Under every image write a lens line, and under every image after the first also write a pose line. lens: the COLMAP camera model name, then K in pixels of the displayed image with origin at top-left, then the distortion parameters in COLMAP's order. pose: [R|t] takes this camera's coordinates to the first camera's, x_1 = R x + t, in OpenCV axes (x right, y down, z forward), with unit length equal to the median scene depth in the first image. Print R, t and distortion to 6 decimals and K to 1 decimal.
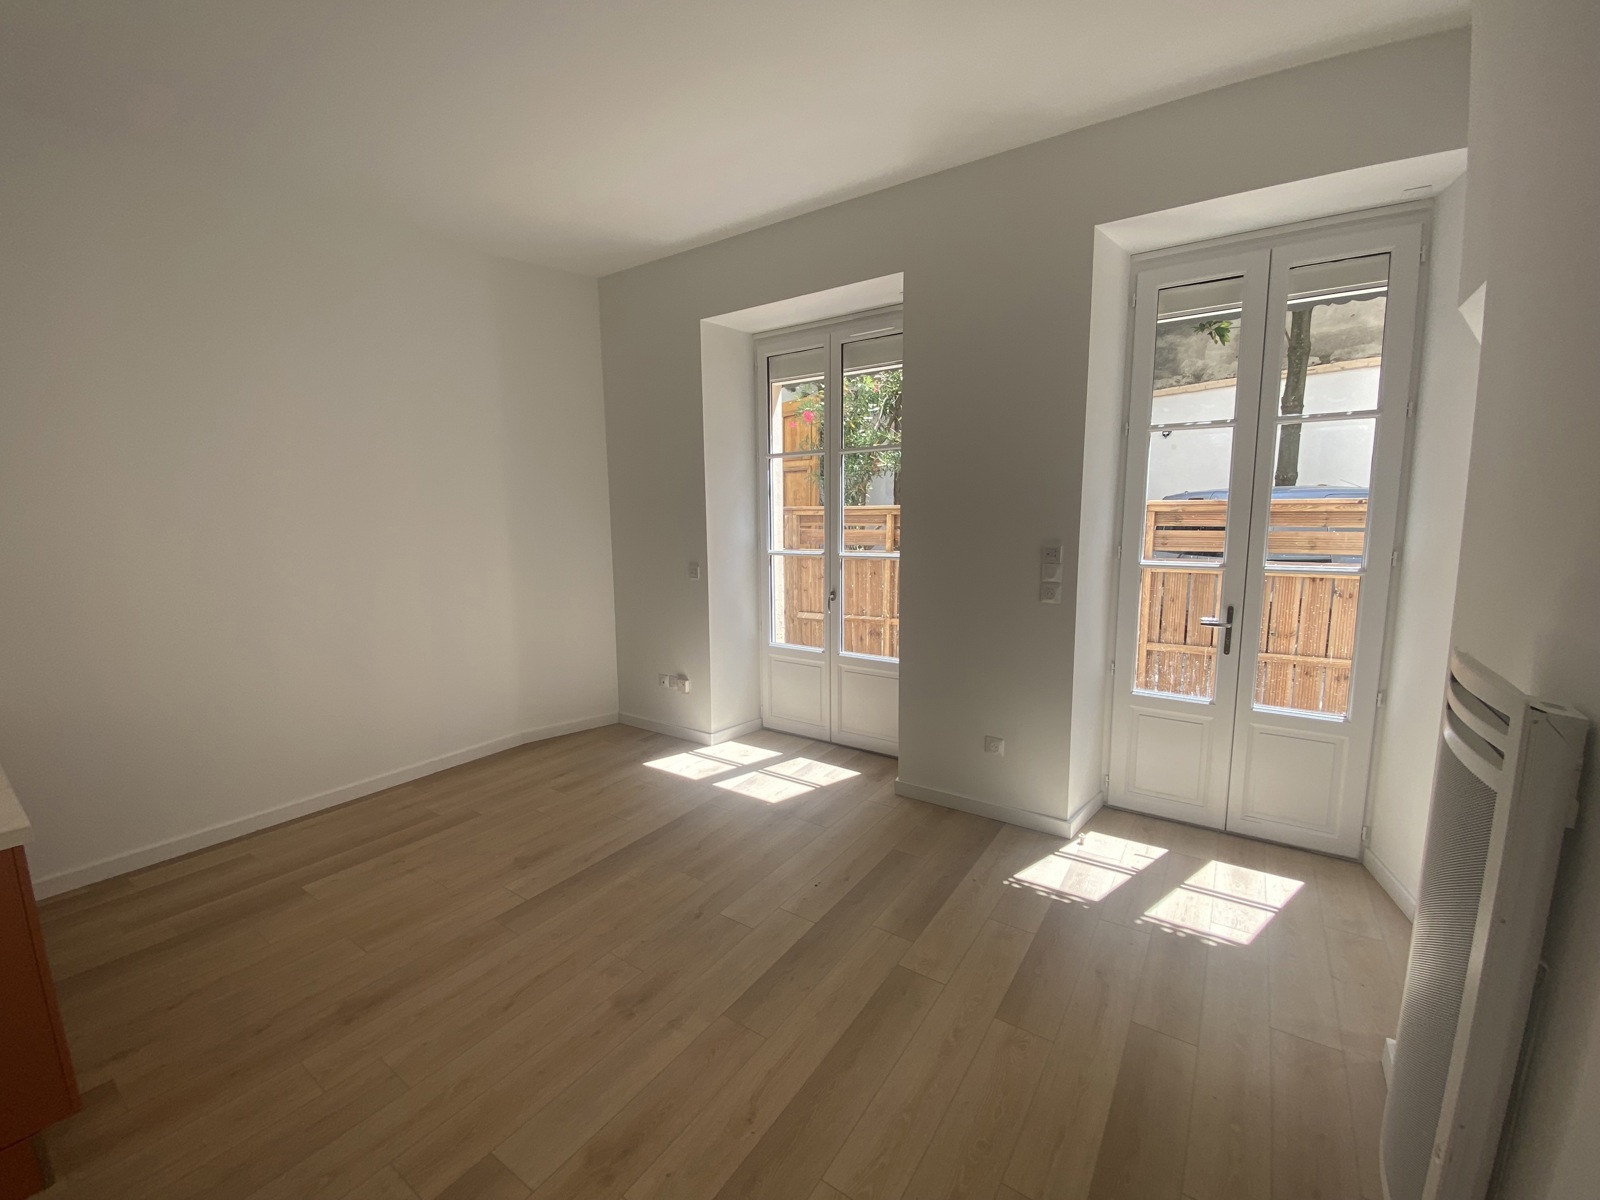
lens RADIAL K [[652.0, 0, 808.1], [0, 652.0, 599.2], [0, 0, 1]] dist [-0.004535, -0.004667]
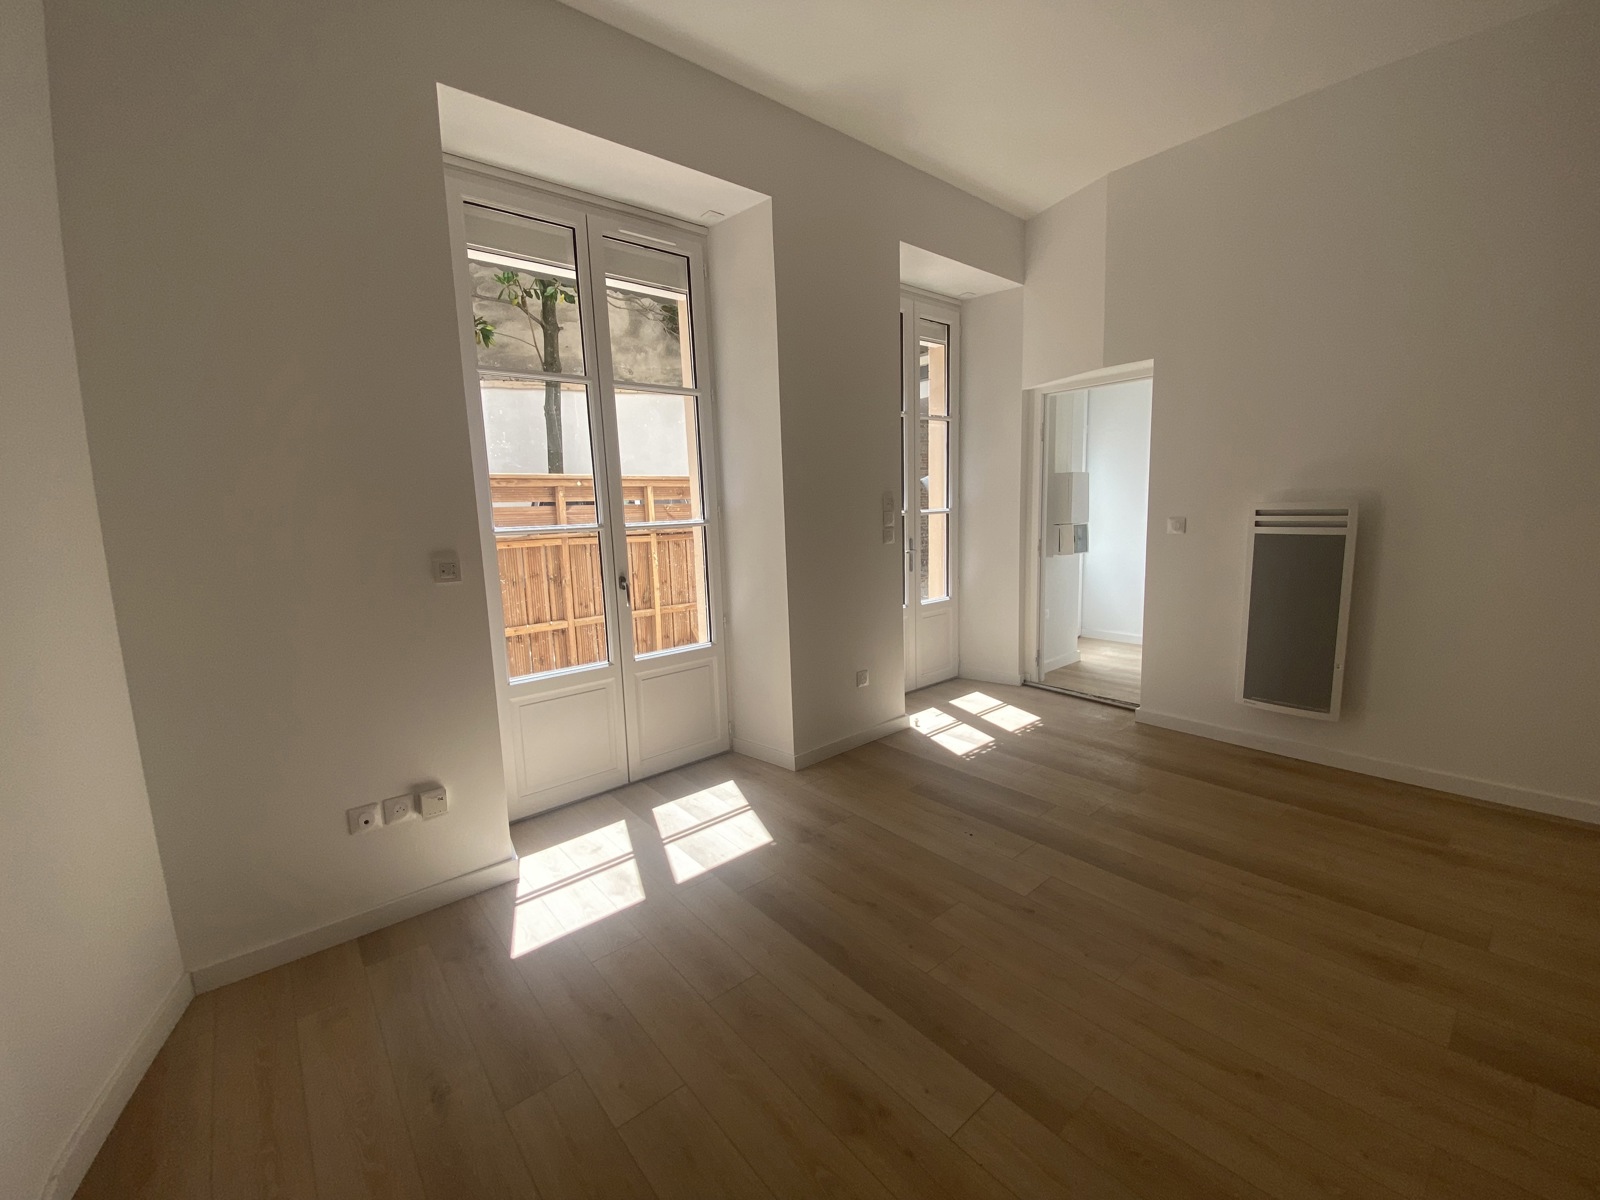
lens RADIAL K [[652.0, 0, 801.2], [0, 652.0, 592.8], [0, 0, 1]] dist [-0.004535, -0.004667]
pose [[0.291973, -0.133461, 0.947069, -0.614049], [0.187534, 0.978983, 0.080143, -0.013807], [-0.937861, 0.154208, 0.310865, 0.603280]]
